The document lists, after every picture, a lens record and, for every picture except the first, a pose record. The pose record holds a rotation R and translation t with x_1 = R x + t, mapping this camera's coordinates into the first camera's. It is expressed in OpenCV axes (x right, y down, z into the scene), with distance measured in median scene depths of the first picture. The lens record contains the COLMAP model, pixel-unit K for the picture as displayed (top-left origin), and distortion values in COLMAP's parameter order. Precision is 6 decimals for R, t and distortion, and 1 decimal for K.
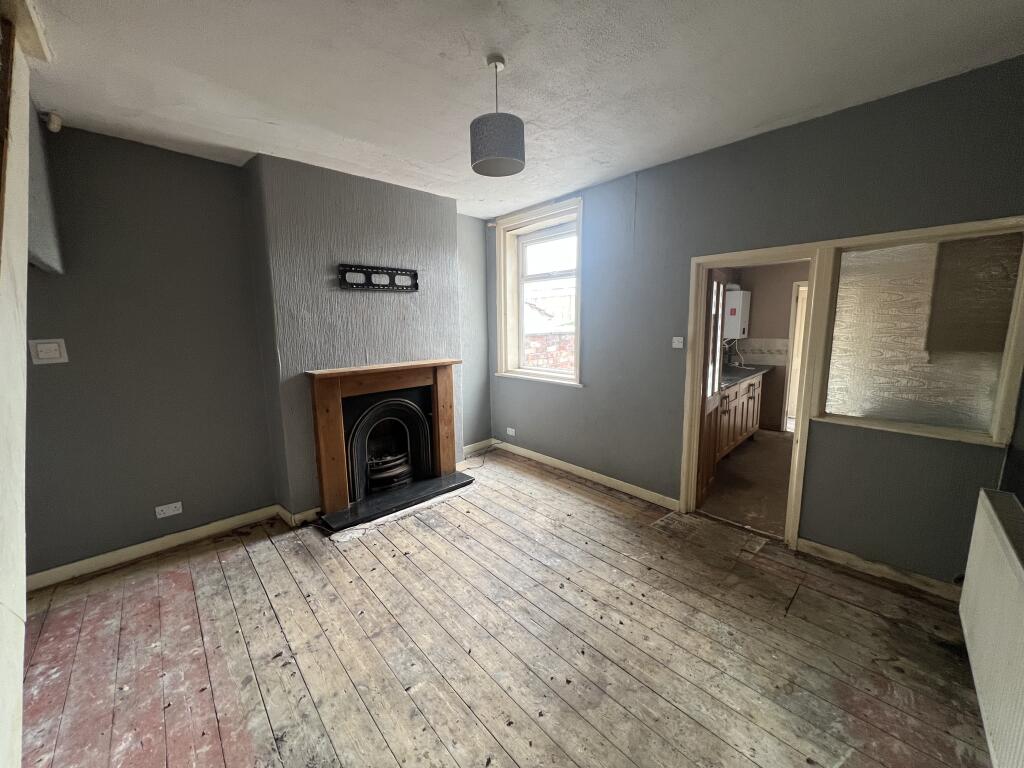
lens RADIAL K [[407.8, 0, 512.0], [0, 407.8, 382.7], [0, 0, 1]] dist [-0.001918, 0.000188]
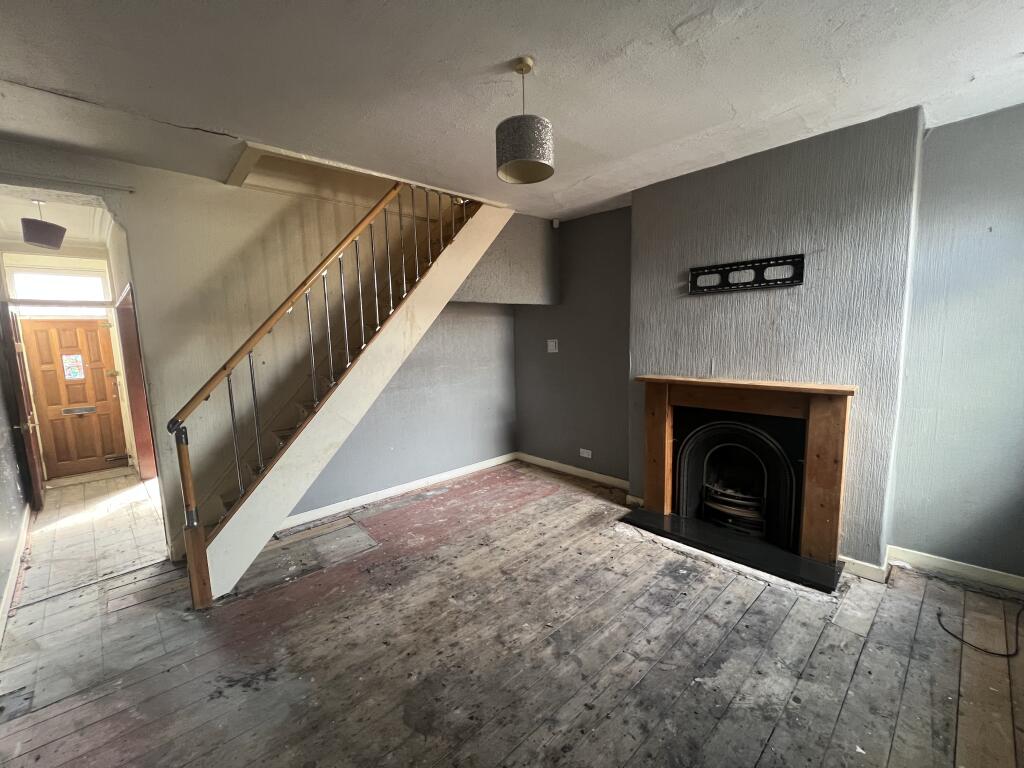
lens RADIAL K [[412.9, 0, 511.7], [0, 412.9, 383.3], [0, 0, 1]] dist [0.002150, 0.000340]
pose [[0.000655, 0.134625, -0.990896, 0.565228], [-0.126072, 0.983001, 0.133469, -0.099831], [0.992021, 0.124836, 0.017617, 0.581371]]
